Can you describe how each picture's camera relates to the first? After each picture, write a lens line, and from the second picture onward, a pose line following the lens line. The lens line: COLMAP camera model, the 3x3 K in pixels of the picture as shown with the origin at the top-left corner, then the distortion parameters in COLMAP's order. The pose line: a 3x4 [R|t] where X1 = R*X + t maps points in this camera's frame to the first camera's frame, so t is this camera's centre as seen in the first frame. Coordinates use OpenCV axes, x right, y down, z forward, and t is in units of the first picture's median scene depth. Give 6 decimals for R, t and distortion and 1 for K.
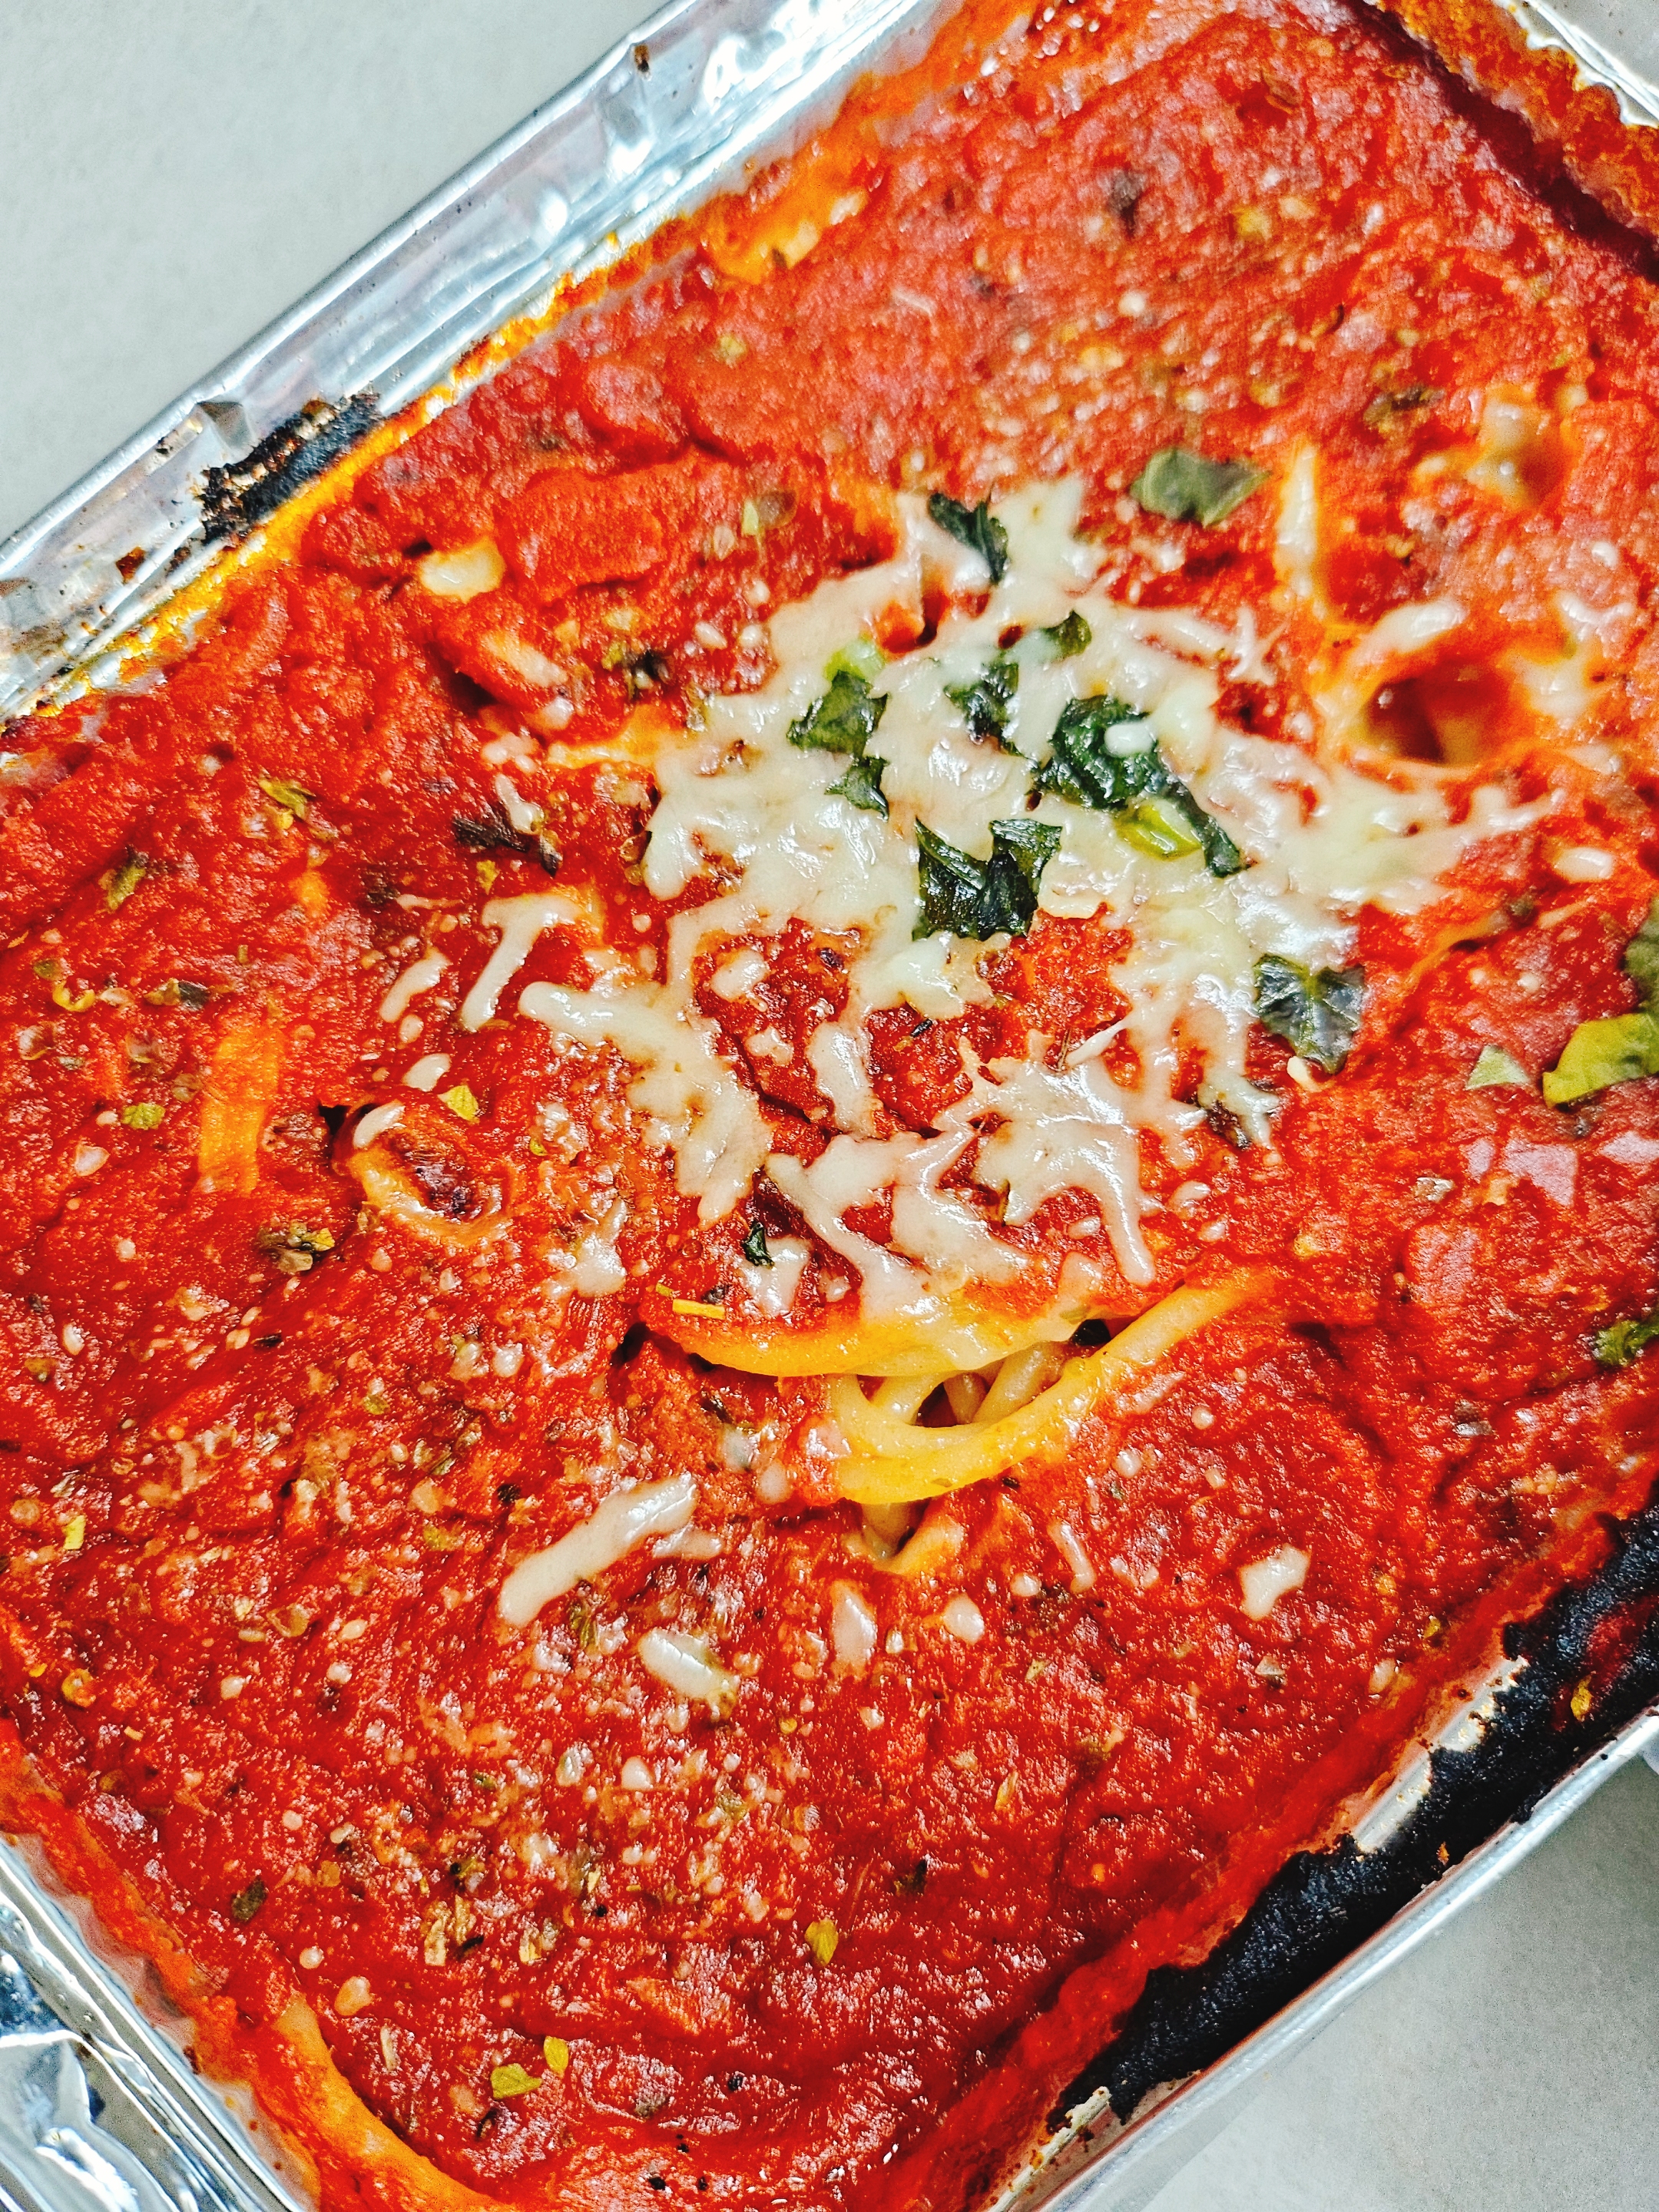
lens RADIAL K [[1649.2, 0, 829.5], [0, 1649.2, 1106.0], [0, 0, 1]] dist [0.004188, 0.000783]
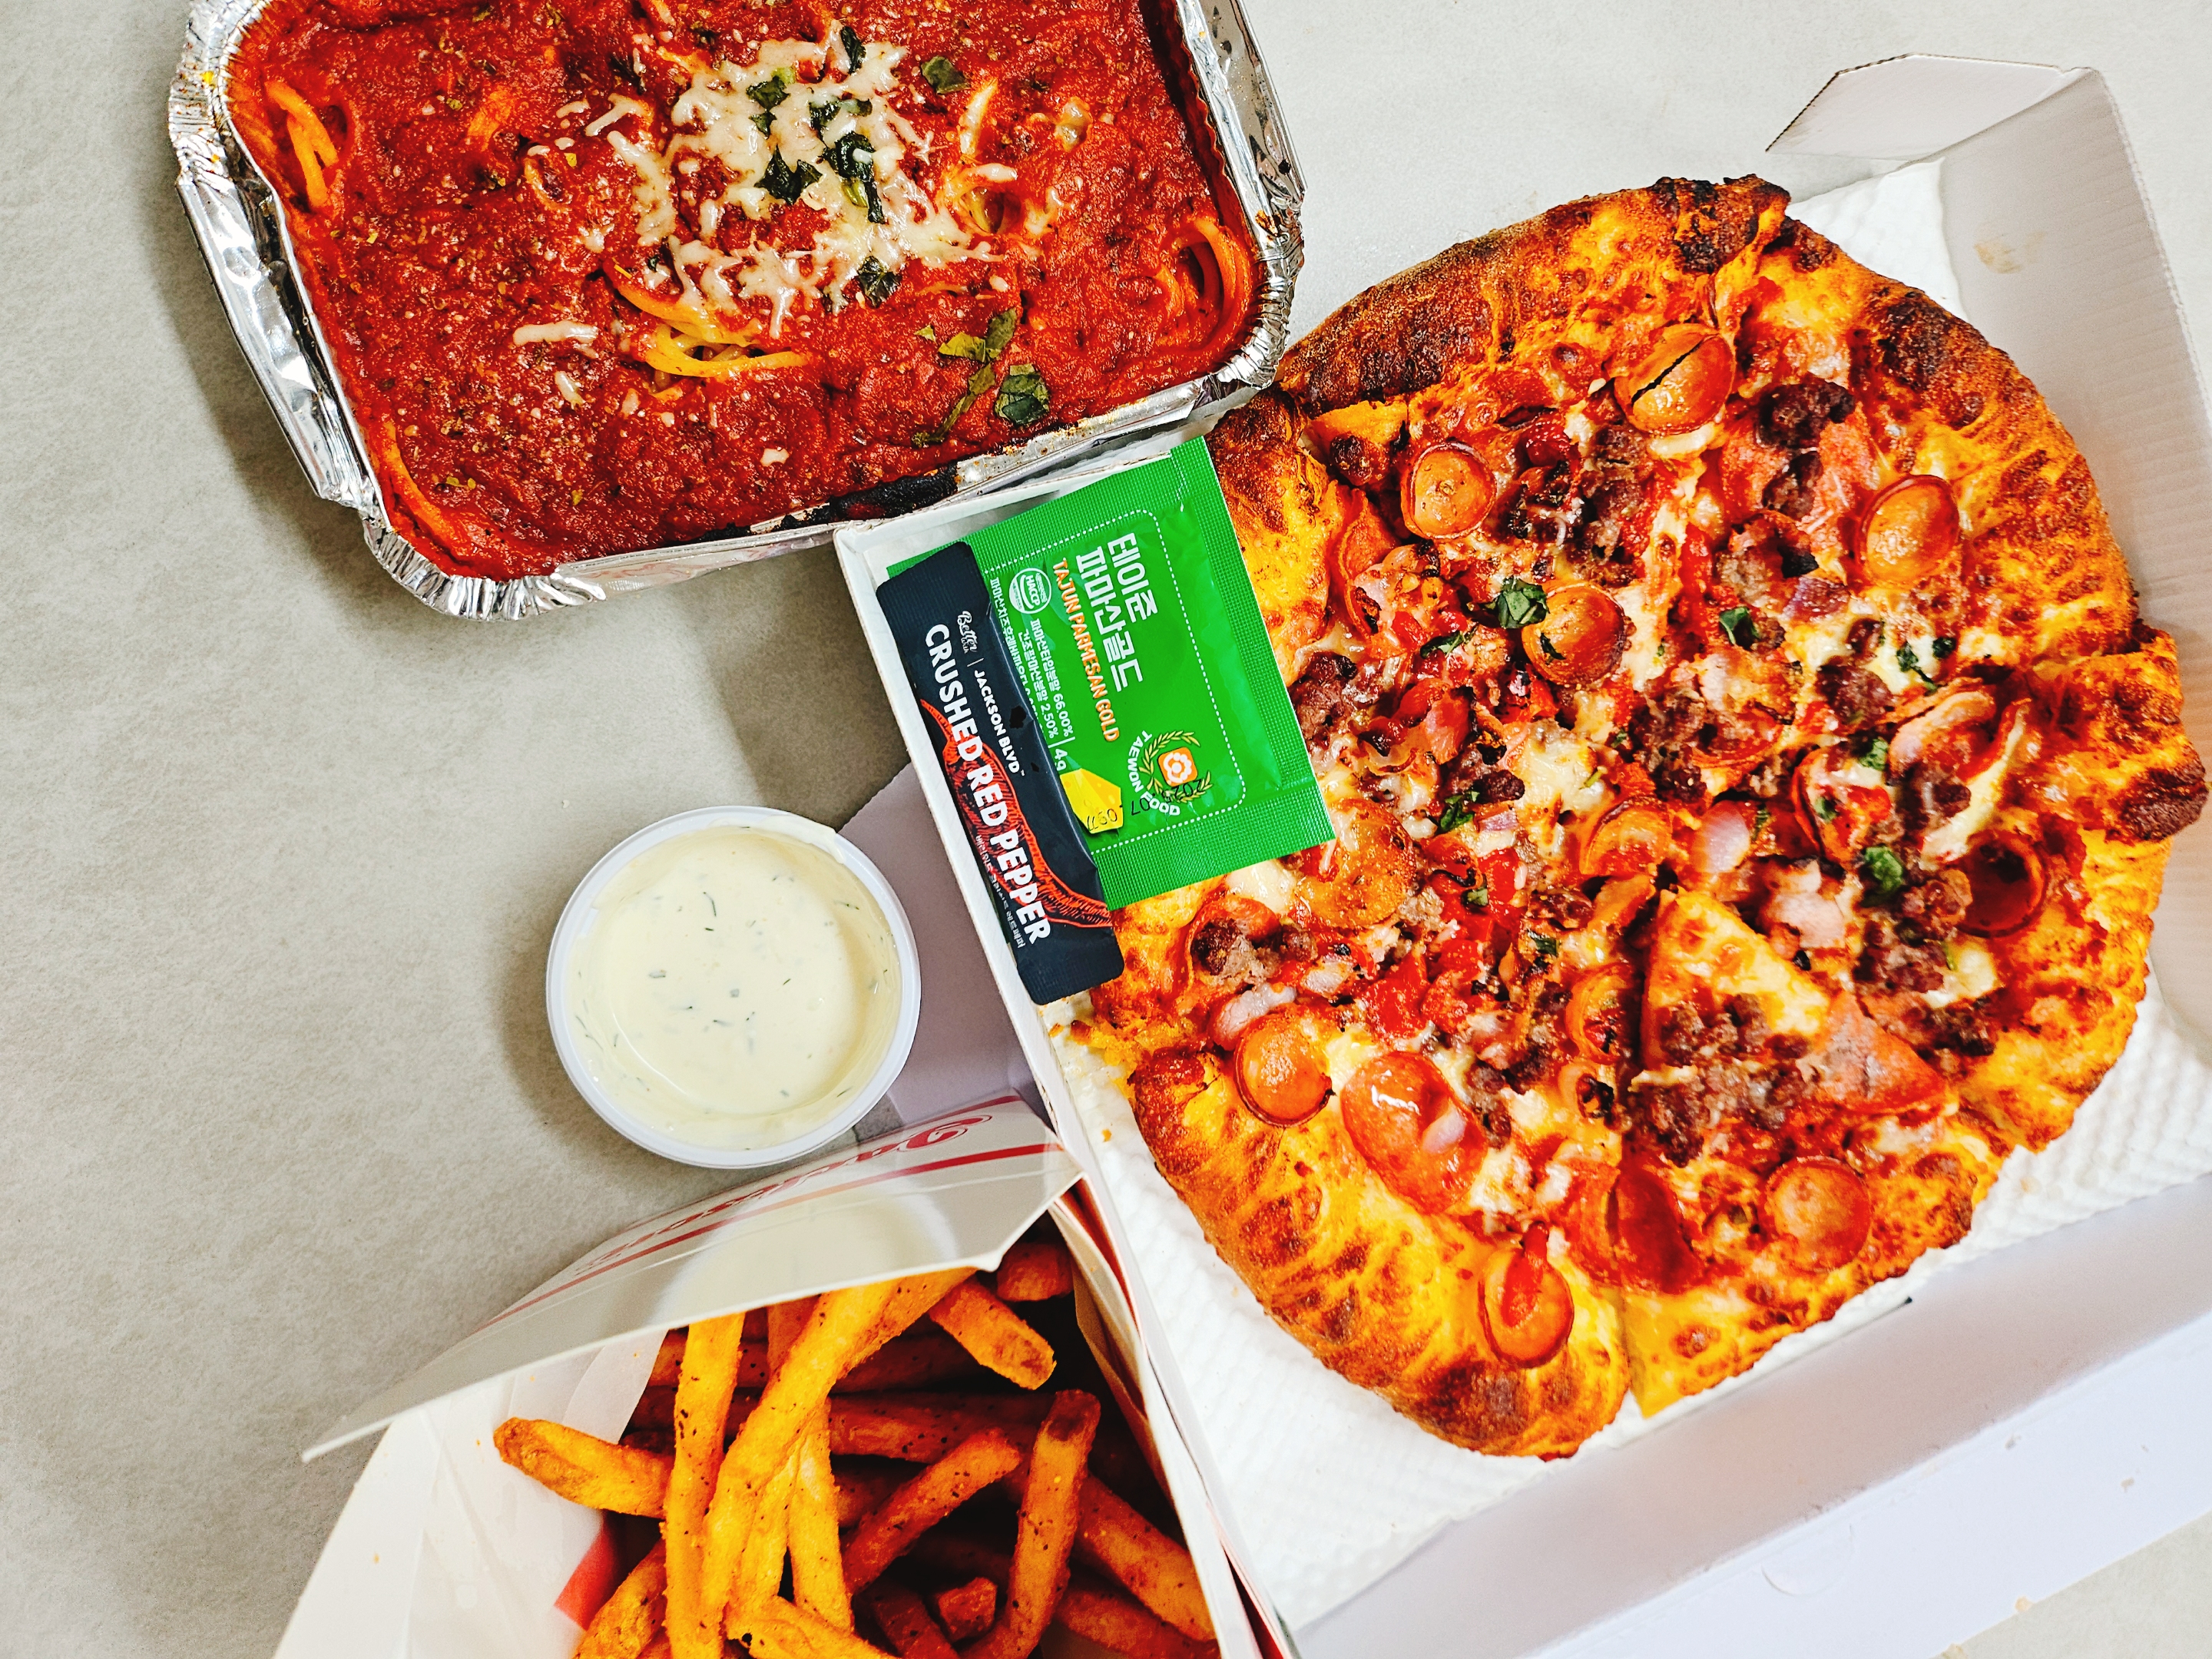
lens RADIAL K [[1668.0, 0, 1136.8], [0, 1668.0, 830.6], [0, 0, 1]] dist [0.093852, -0.112116]
pose [[0.891092, 0.426902, 0.153977, 0.631910], [-0.448911, 0.878945, 0.161044, 0.099632], [-0.066588, -0.212627, 0.974862, -1.964735]]
